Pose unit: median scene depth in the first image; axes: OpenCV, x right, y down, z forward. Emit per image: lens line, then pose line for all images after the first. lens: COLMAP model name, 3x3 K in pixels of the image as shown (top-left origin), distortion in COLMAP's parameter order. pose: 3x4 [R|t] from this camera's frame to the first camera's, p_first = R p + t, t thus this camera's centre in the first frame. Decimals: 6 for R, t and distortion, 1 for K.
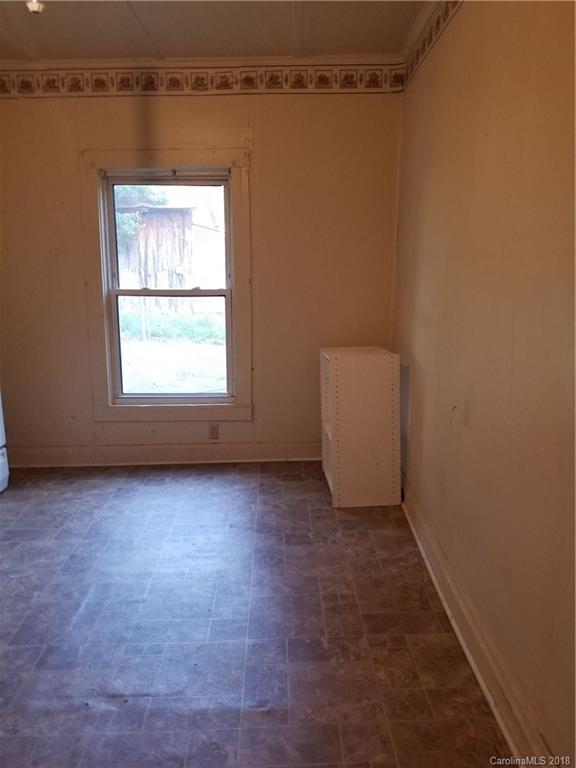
lens RADIAL K [[618.2, 0, 288.0], [0, 618.2, 384.0], [0, 0, 1]] dist [0.096839, -0.101247]
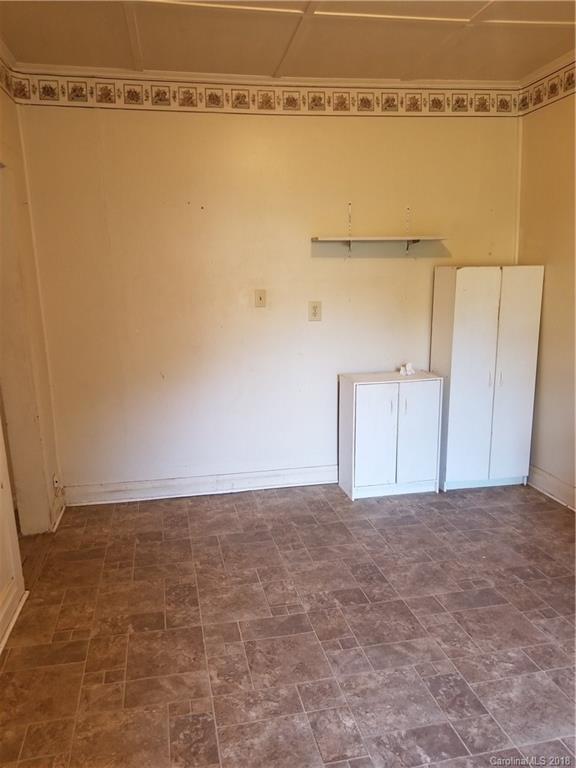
lens RADIAL K [[592.4, 0, 288.0], [0, 592.4, 384.0], [0, 0, 1]] dist [0.001129, -0.088715]
pose [[-0.981203, 0.048110, -0.186883, -0.019845], [-0.022752, 0.932831, 0.359596, -0.183347], [0.191630, 0.357089, -0.914202, 0.916552]]
